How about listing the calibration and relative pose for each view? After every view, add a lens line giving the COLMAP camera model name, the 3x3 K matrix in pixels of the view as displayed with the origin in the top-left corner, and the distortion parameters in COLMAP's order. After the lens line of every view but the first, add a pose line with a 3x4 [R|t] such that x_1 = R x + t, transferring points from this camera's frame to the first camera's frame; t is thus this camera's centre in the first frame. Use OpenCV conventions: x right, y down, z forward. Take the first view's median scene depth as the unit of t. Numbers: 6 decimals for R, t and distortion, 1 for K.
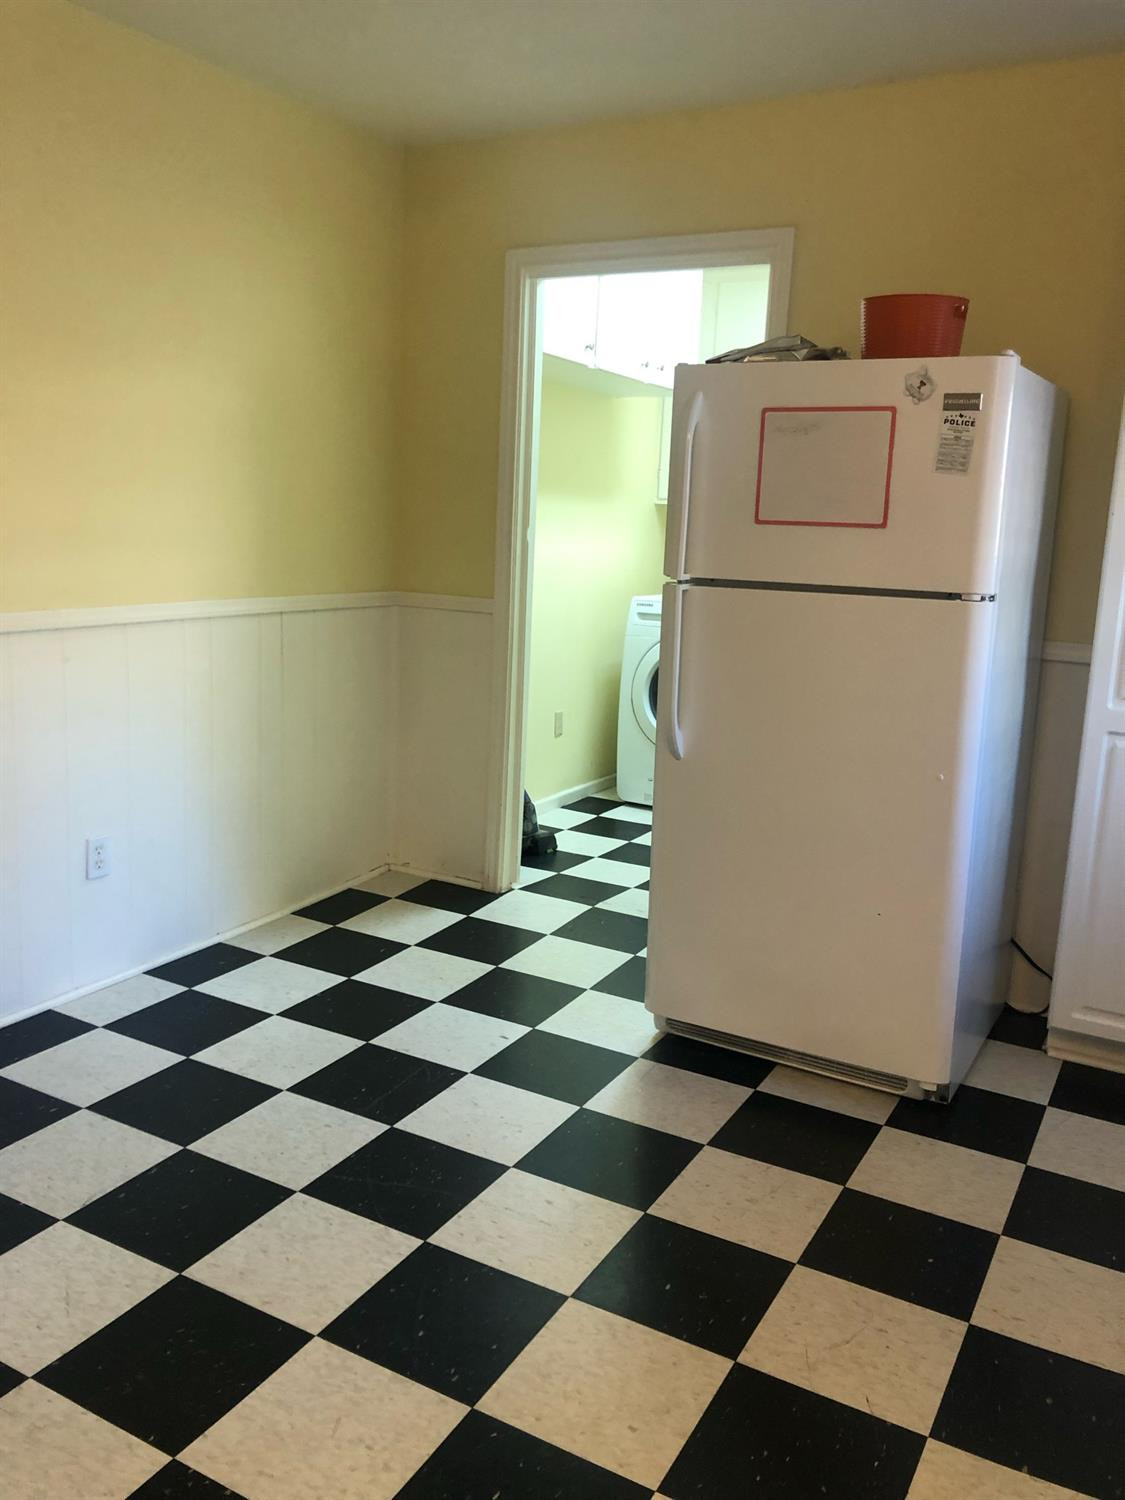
lens RADIAL K [[1243.8, 0, 573.3], [0, 1243.8, 723.5], [0, 0, 1]] dist [0.071714, -0.168545]
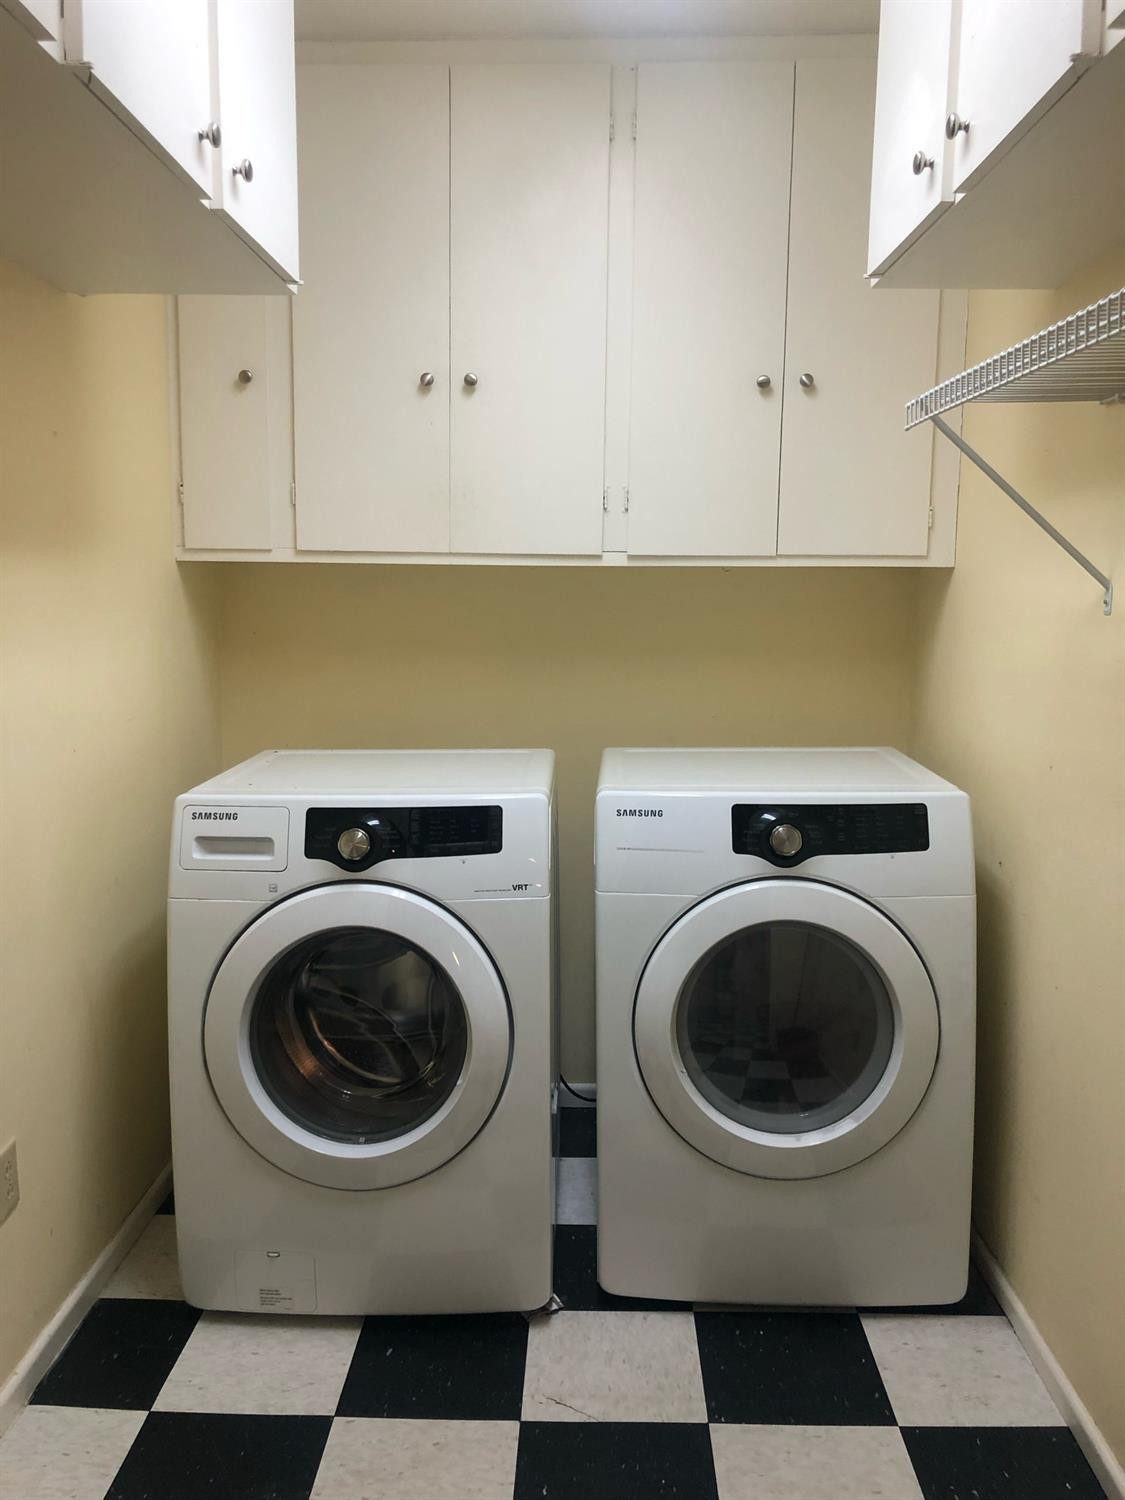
lens RADIAL K [[1228.4, 0, 581.6], [0, 1228.4, 742.0], [0, 0, 1]] dist [0.054866, -0.070283]
pose [[0.890161, -0.098606, 0.444849, -0.019173], [0.104671, 0.994446, 0.010980, -0.209819], [-0.443461, 0.036788, 0.895538, 1.130418]]
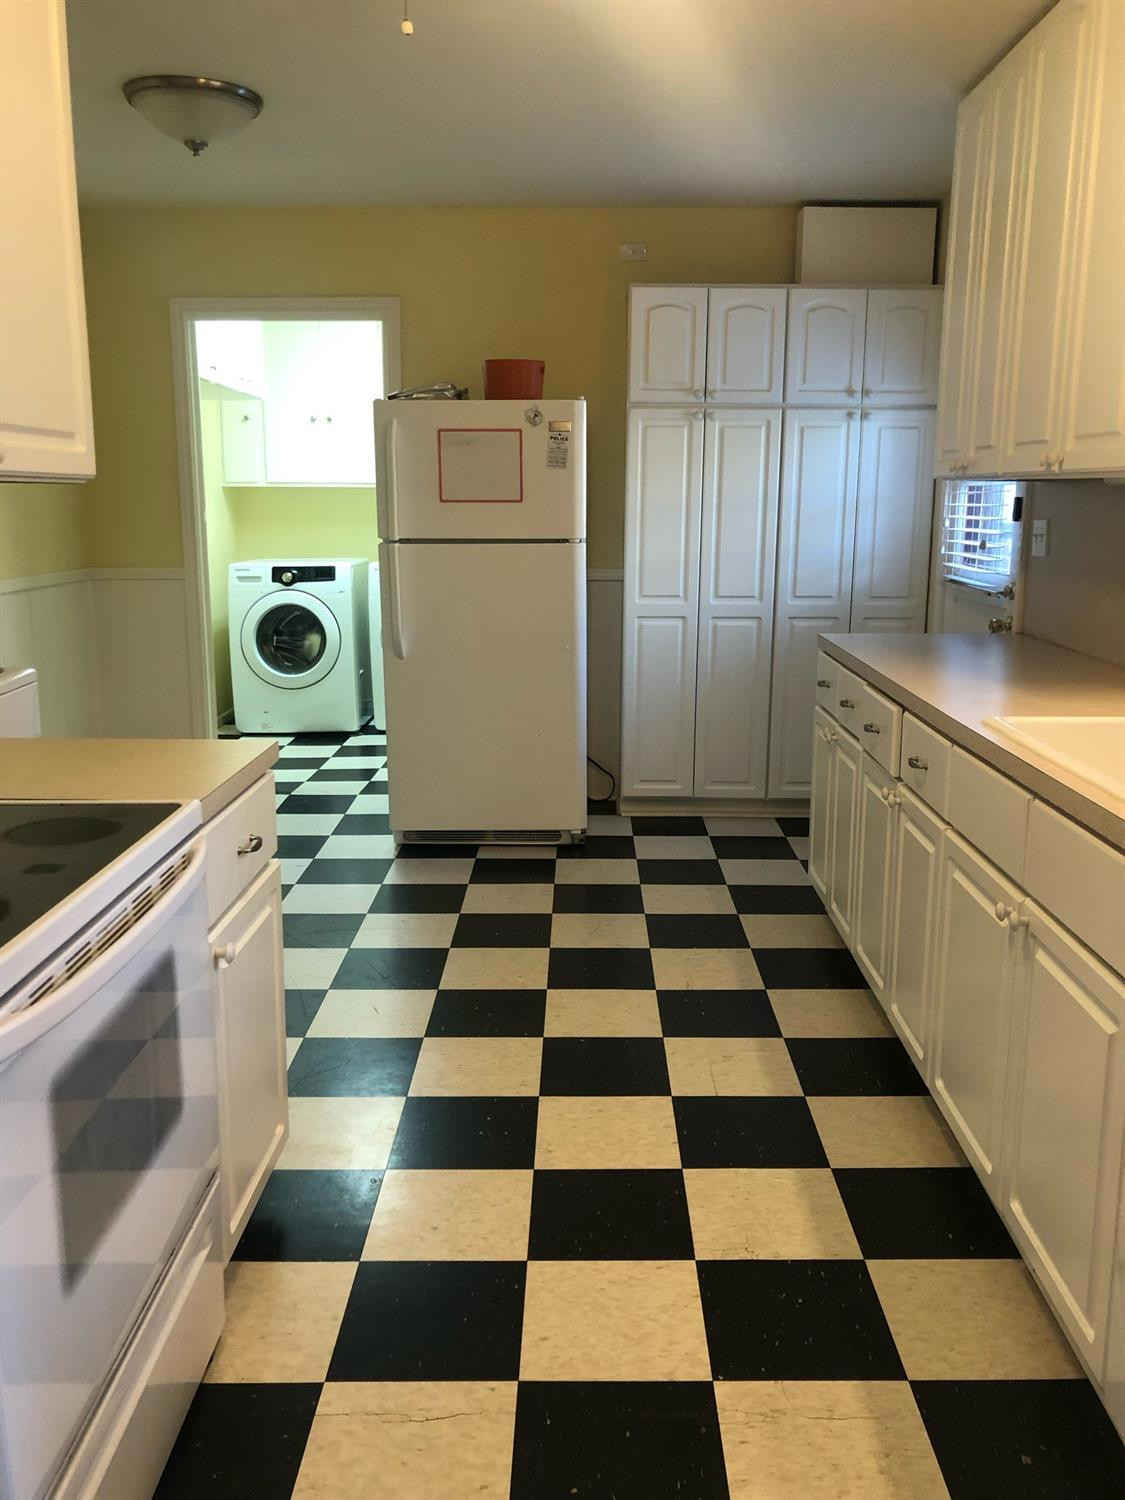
lens RADIAL K [[1228.4, 0, 581.6], [0, 1228.4, 742.0], [0, 0, 1]] dist [0.054866, -0.070283]
pose [[0.880808, -0.133821, 0.454169, -0.423330], [0.114756, 0.990964, 0.069432, 0.051248], [-0.459356, -0.009038, 0.888206, -0.452535]]
